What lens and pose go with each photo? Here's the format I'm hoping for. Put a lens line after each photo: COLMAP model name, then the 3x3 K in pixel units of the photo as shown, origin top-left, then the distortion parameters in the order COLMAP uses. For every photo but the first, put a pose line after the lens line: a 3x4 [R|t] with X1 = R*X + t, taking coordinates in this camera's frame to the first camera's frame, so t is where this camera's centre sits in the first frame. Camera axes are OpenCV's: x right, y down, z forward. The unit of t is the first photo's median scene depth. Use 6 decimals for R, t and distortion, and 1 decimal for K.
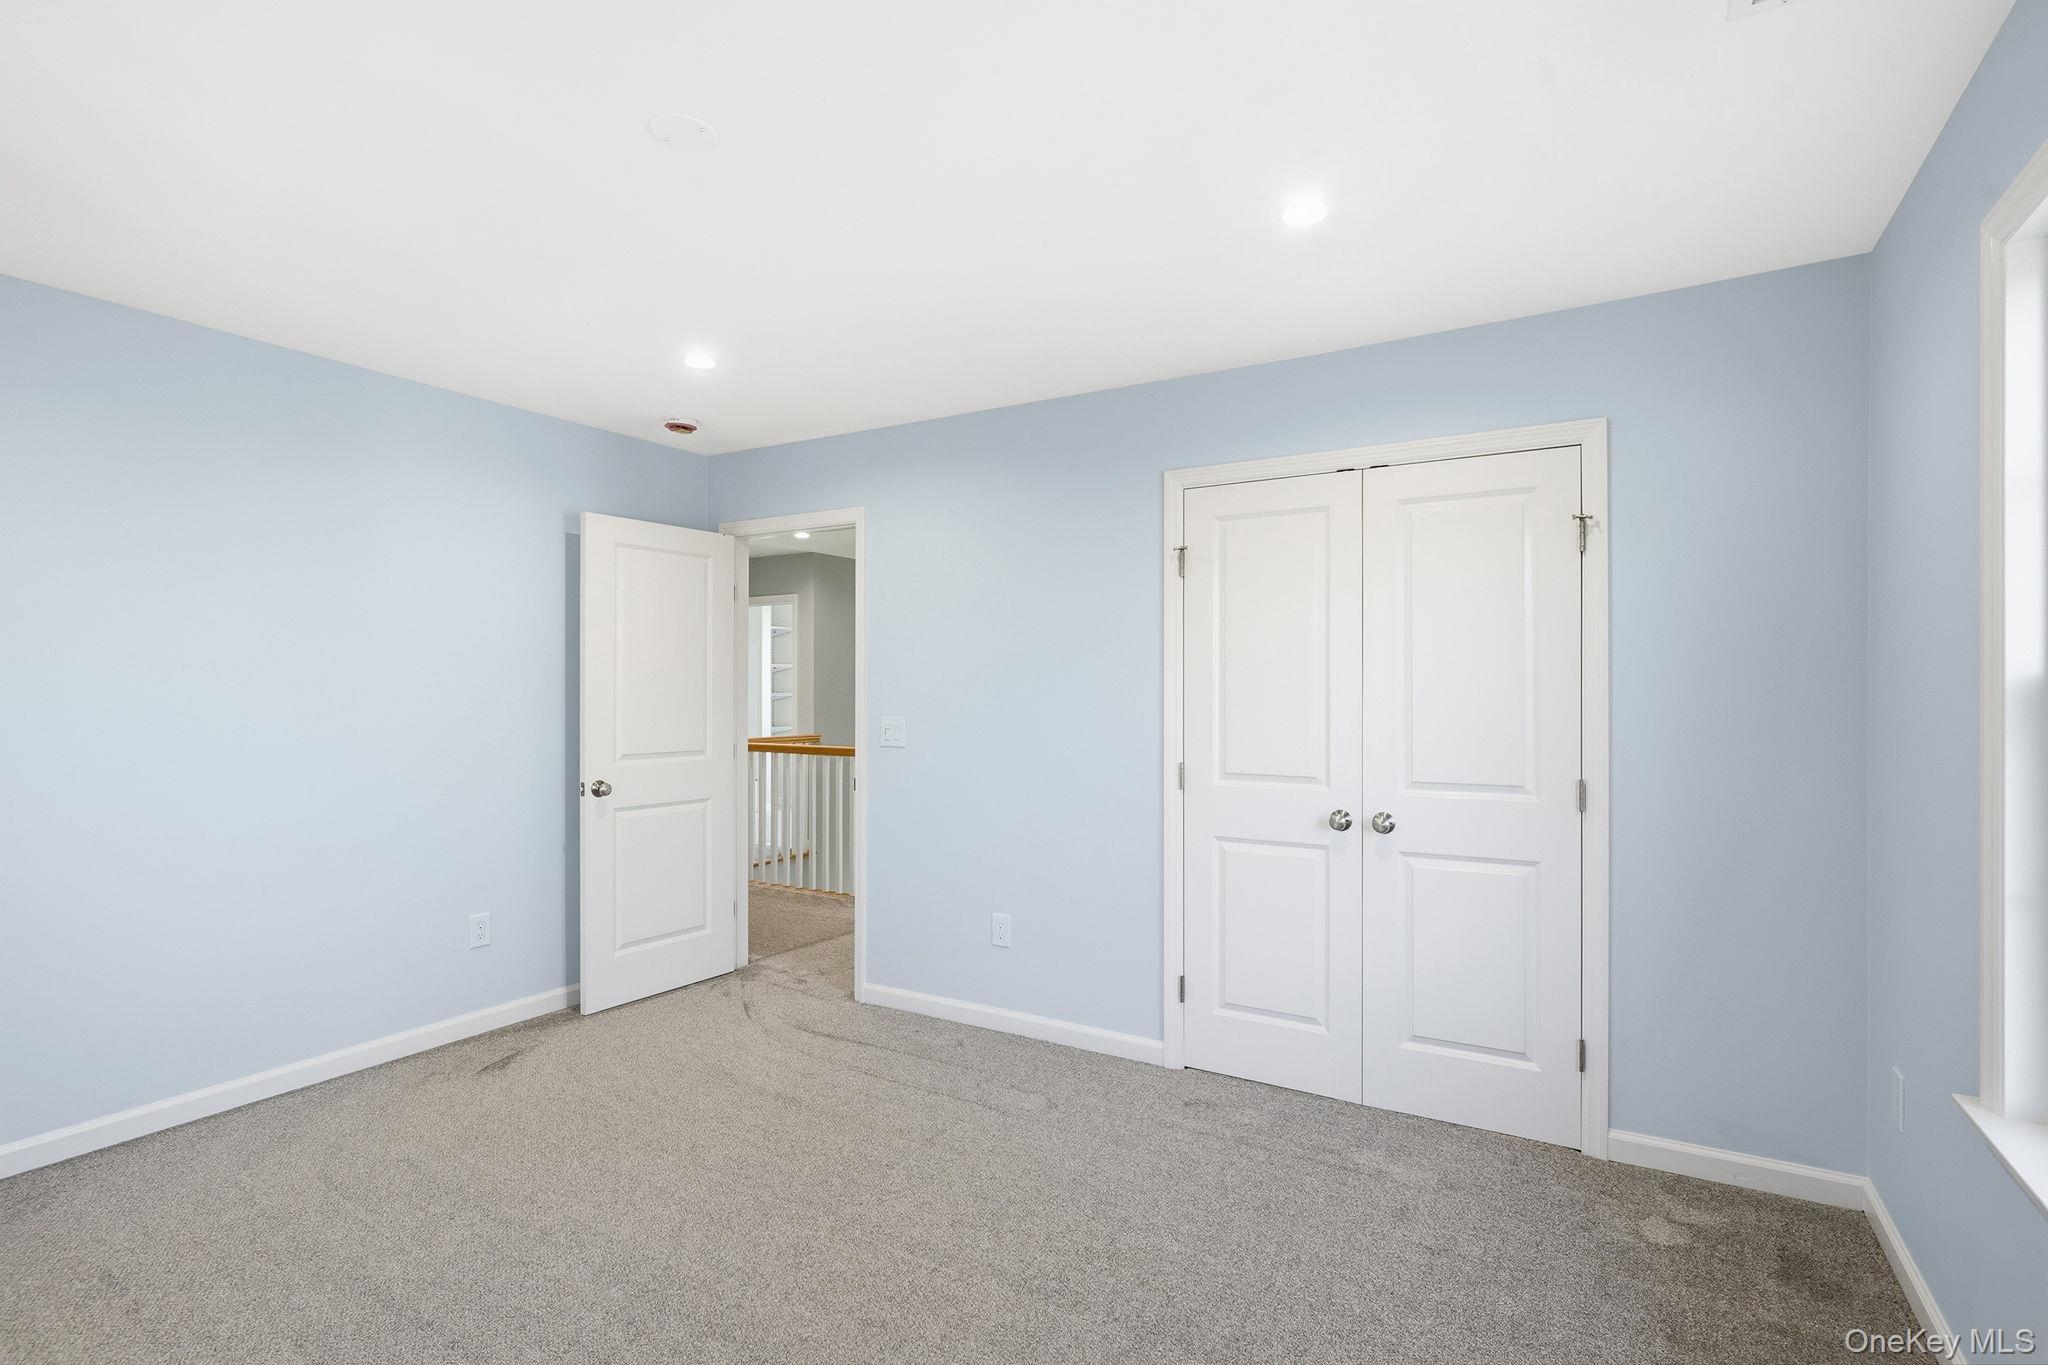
lens RADIAL K [[1015.3, 0, 1029.0], [0, 1015.3, 693.8], [0, 0, 1]] dist [0.000996, 0.002570]
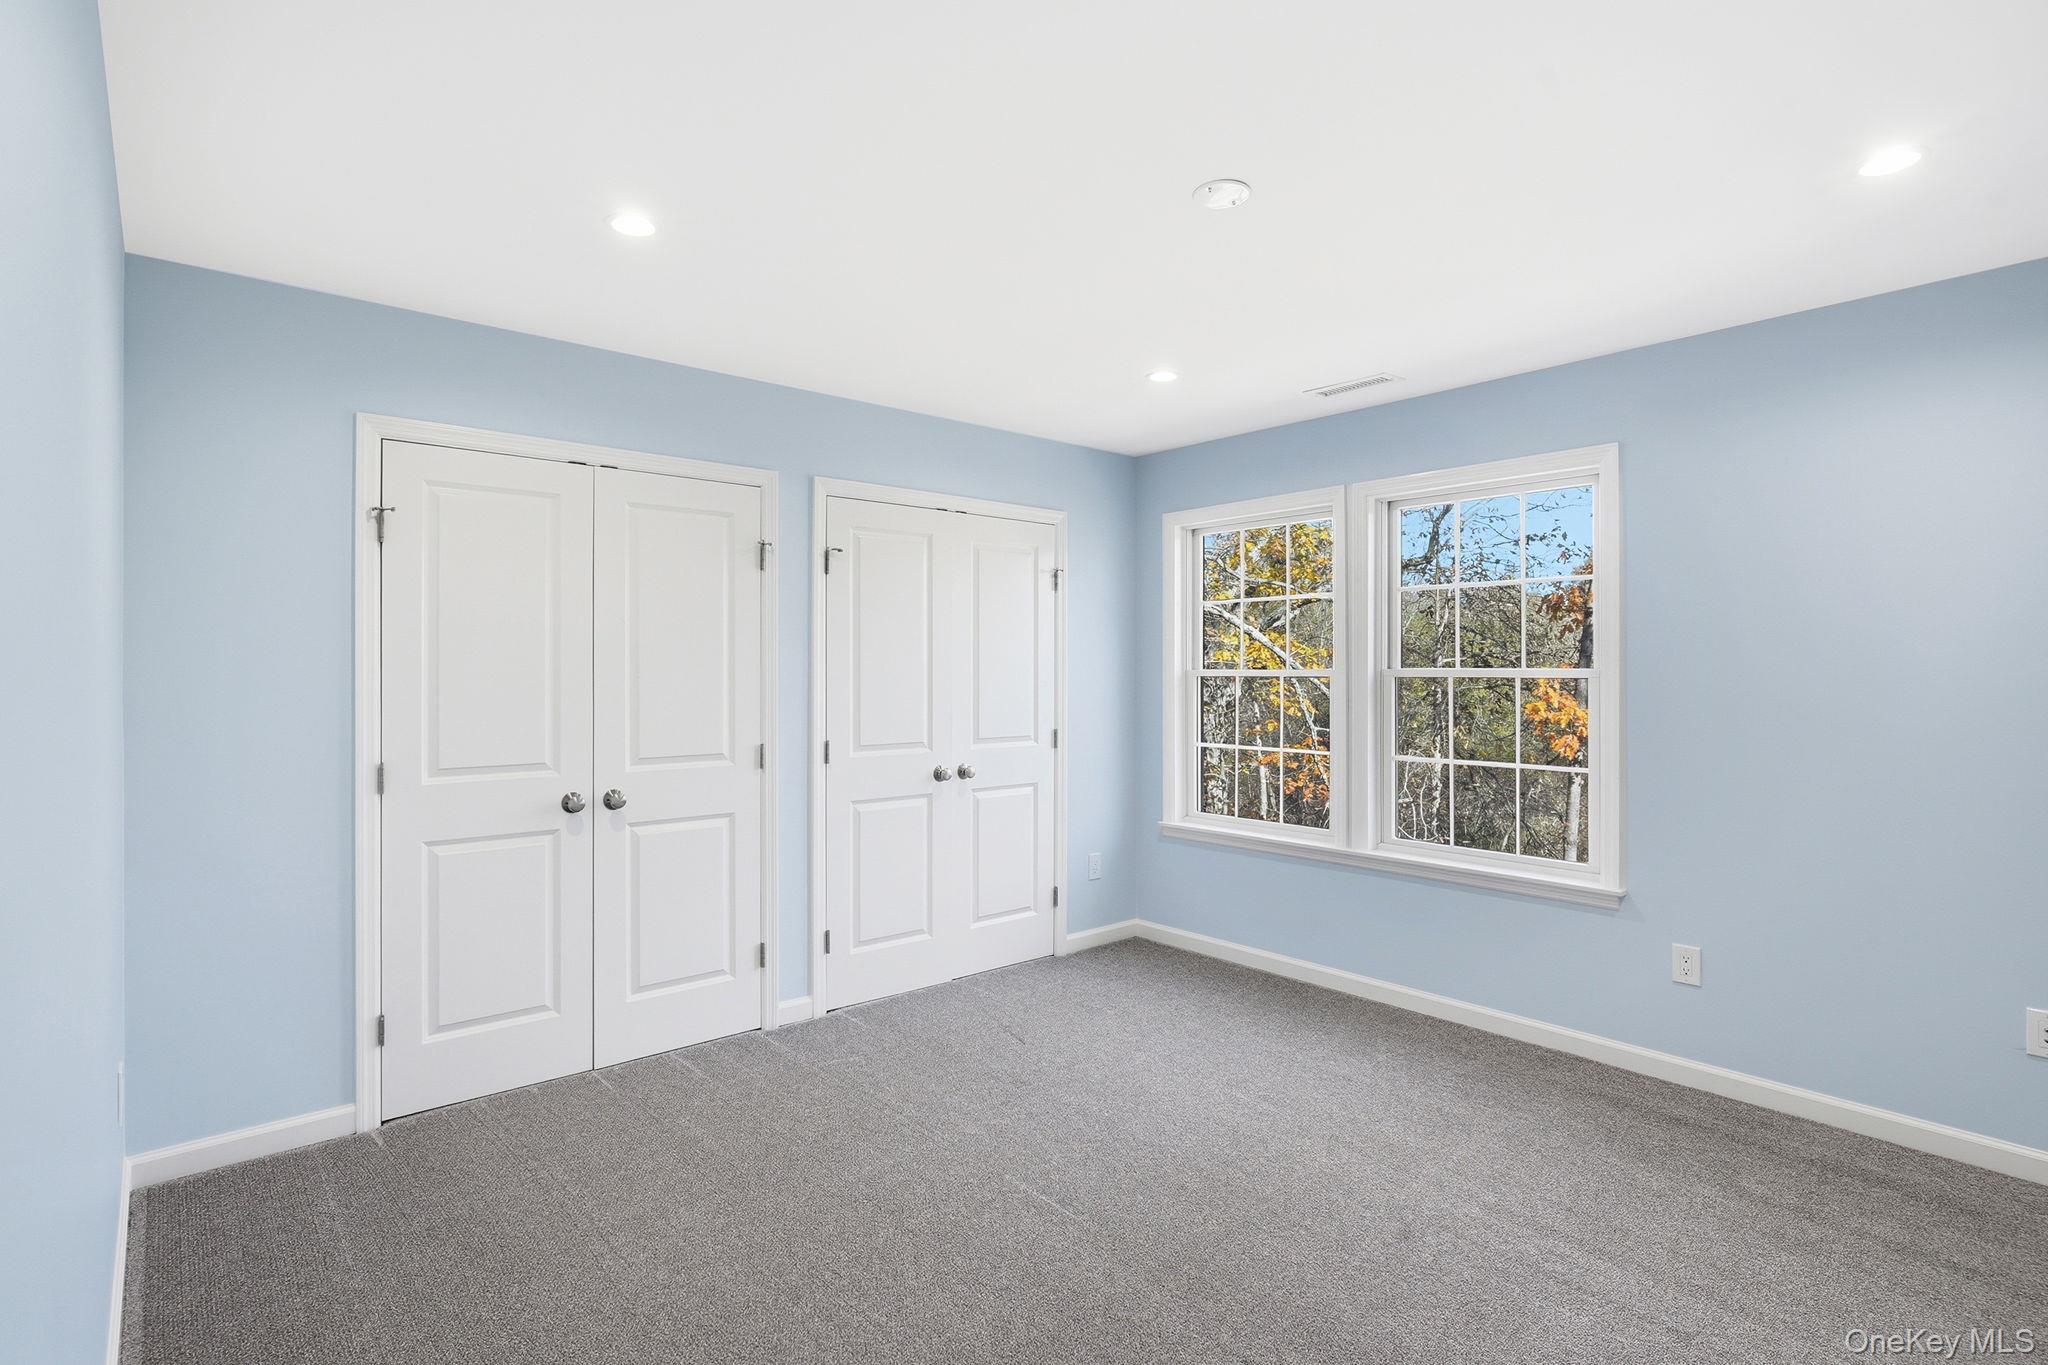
lens RADIAL K [[998.4, 0, 925.6], [0, 998.4, 675.4], [0, 0, 1]] dist [0.000601, 0.000590]
pose [[0.350649, -0.001381, 0.936506, -0.530486], [0.006582, 0.999978, -0.000990, -0.000996], [-0.936484, 0.006512, 0.350650, 0.321160]]
